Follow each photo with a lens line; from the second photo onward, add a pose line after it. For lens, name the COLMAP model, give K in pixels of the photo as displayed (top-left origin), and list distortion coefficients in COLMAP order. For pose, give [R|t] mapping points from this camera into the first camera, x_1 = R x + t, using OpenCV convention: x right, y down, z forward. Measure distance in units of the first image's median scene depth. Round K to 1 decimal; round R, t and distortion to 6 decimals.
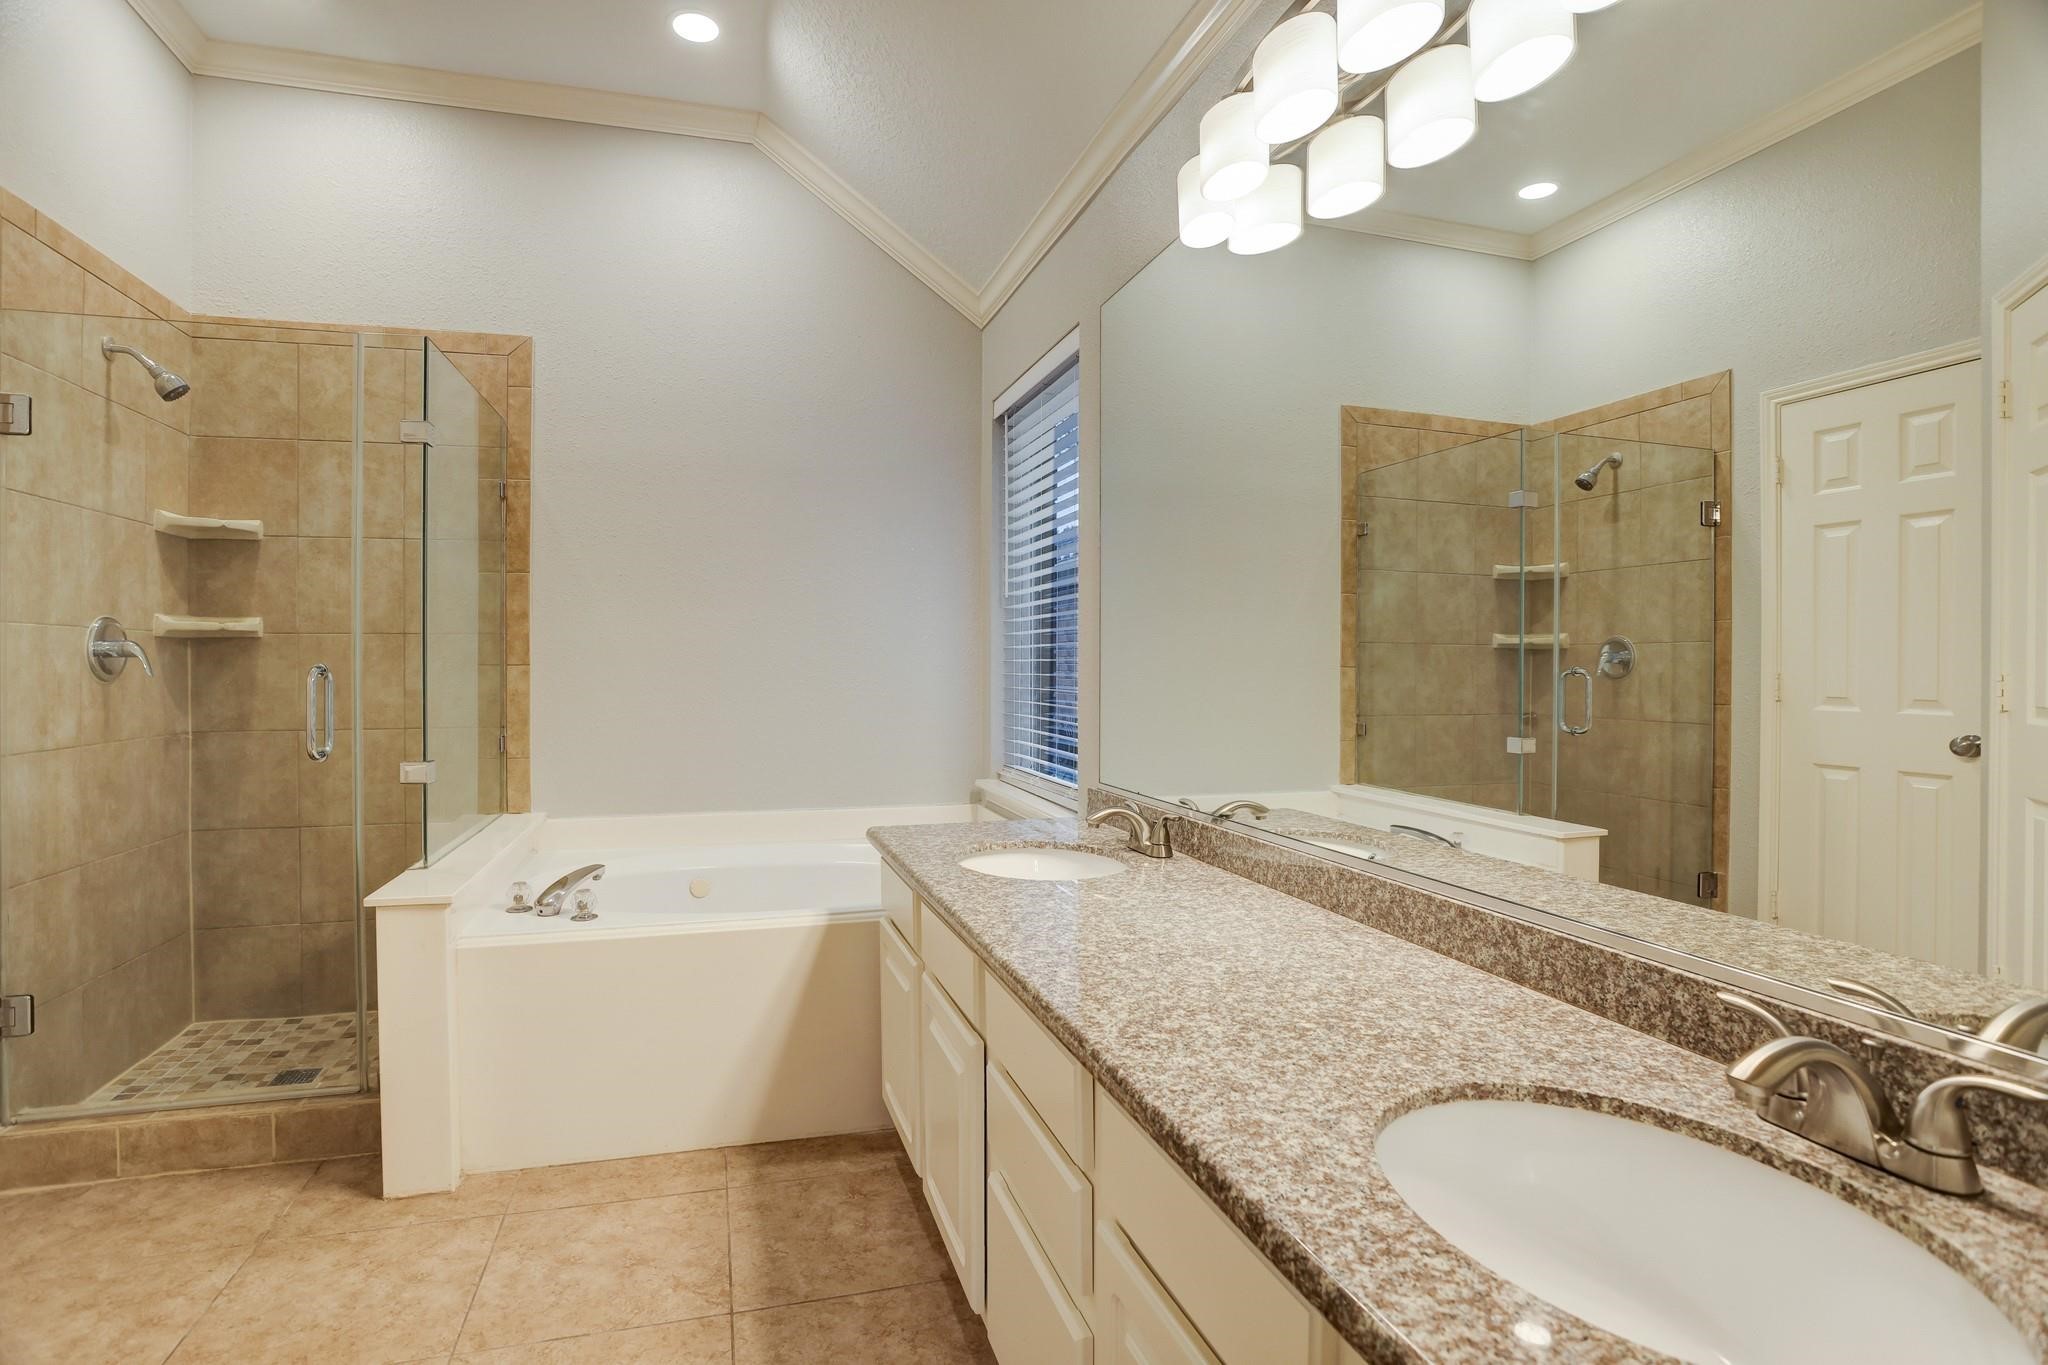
lens RADIAL K [[1001.1, 0, 1019.9], [0, 1001.1, 683.4], [0, 0, 1]] dist [-0.037743, -0.000218]
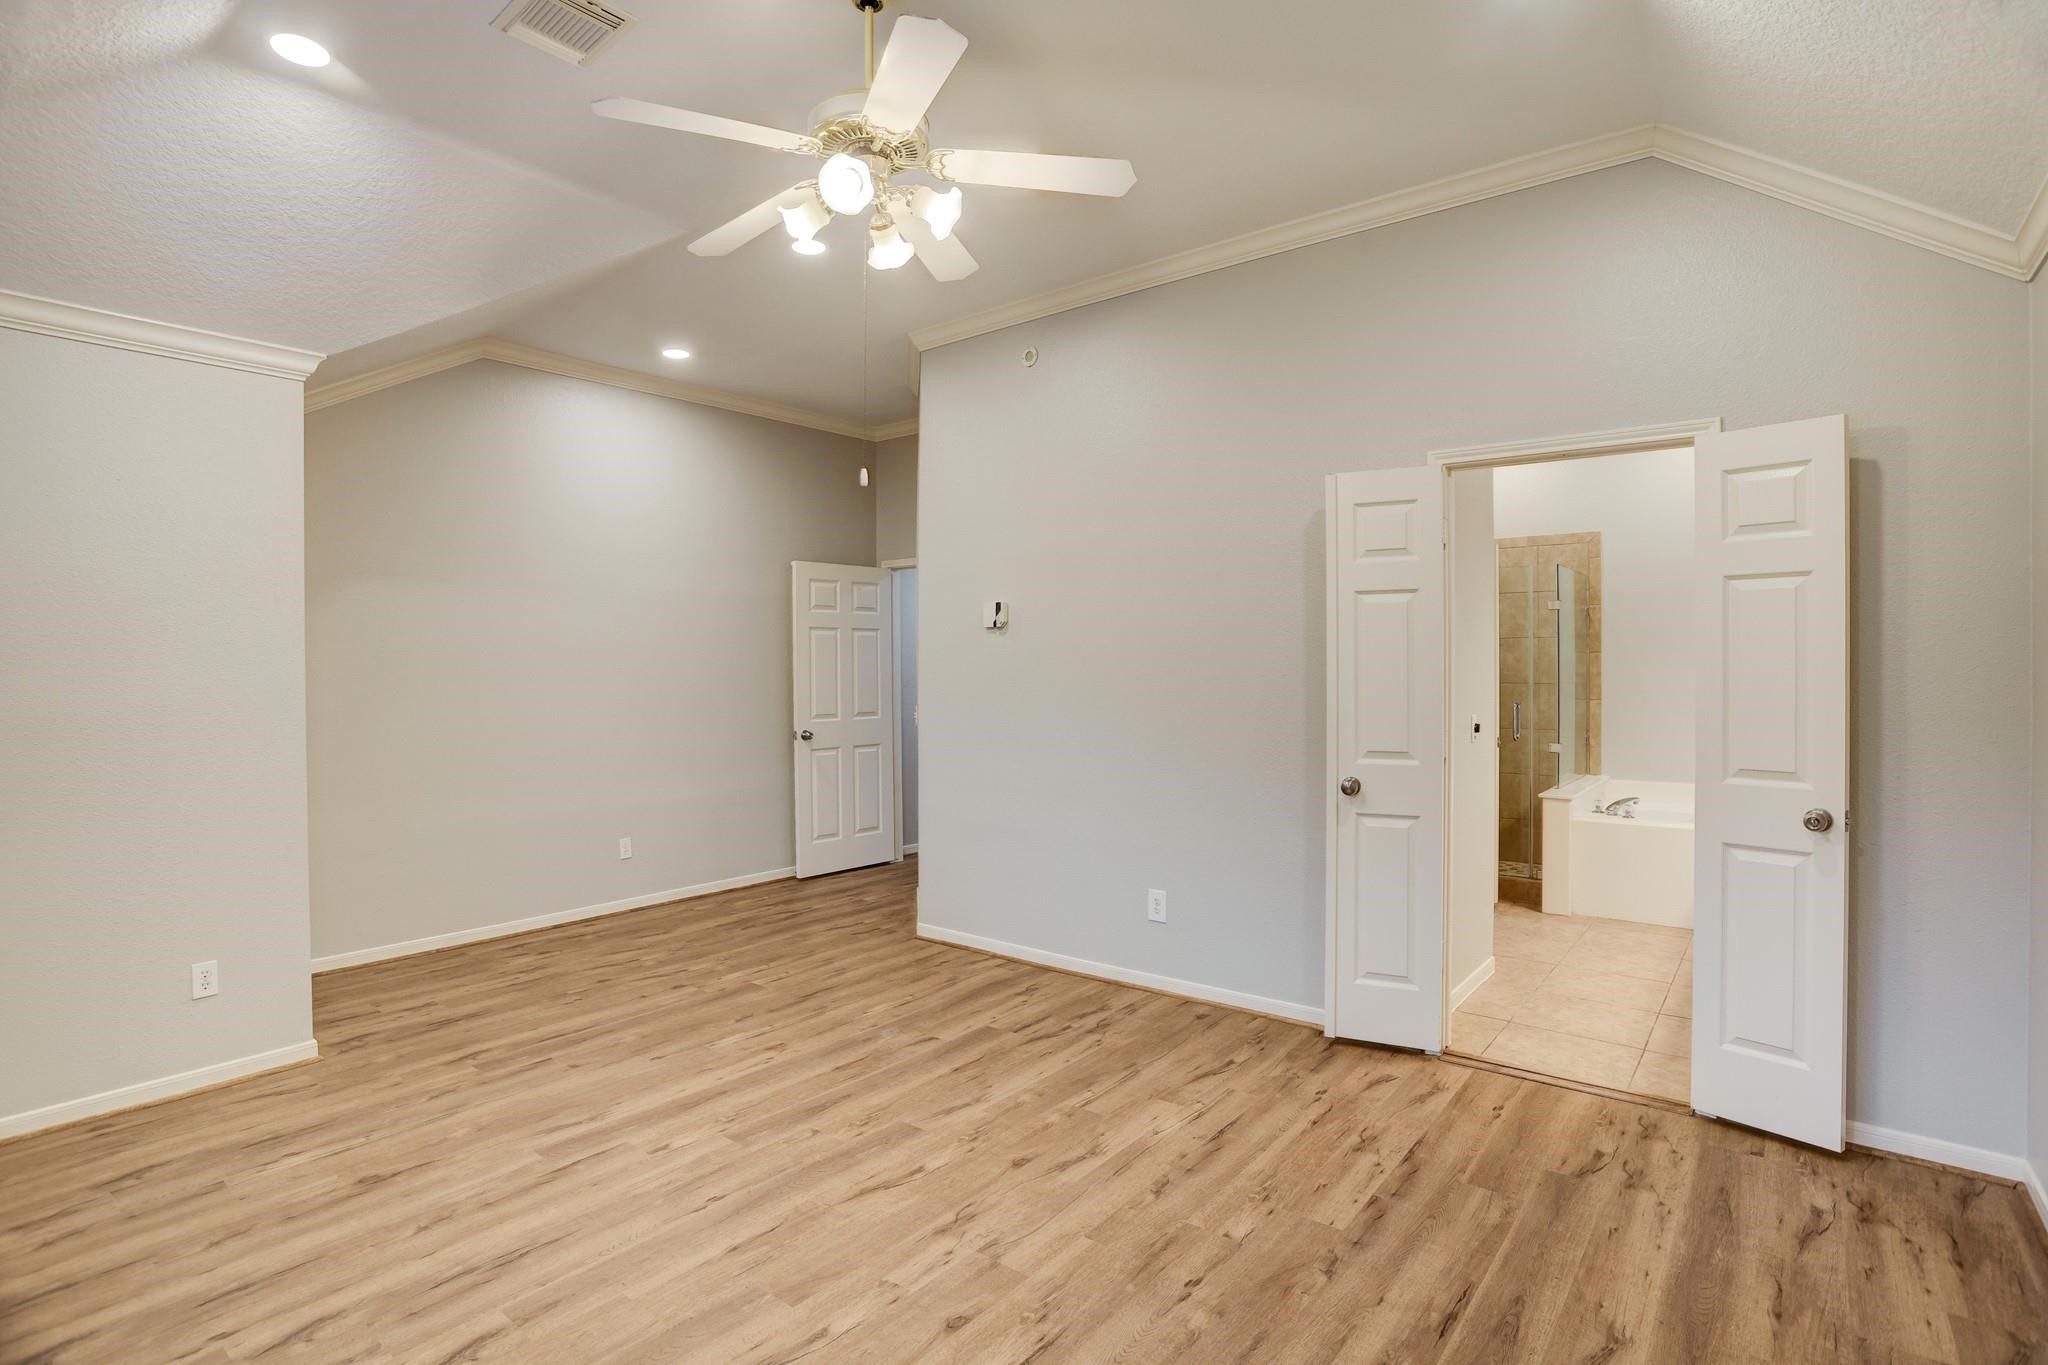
lens RADIAL K [[1001.1, 0, 1024.0], [0, 1001.1, 681.7], [0, 0, 1]] dist [-0.037743, -0.000218]
pose [[0.559698, -0.003630, -0.828689, 0.570322], [0.000615, 0.999992, -0.003965, -0.054446], [0.828696, 0.001709, 0.559696, -1.220386]]
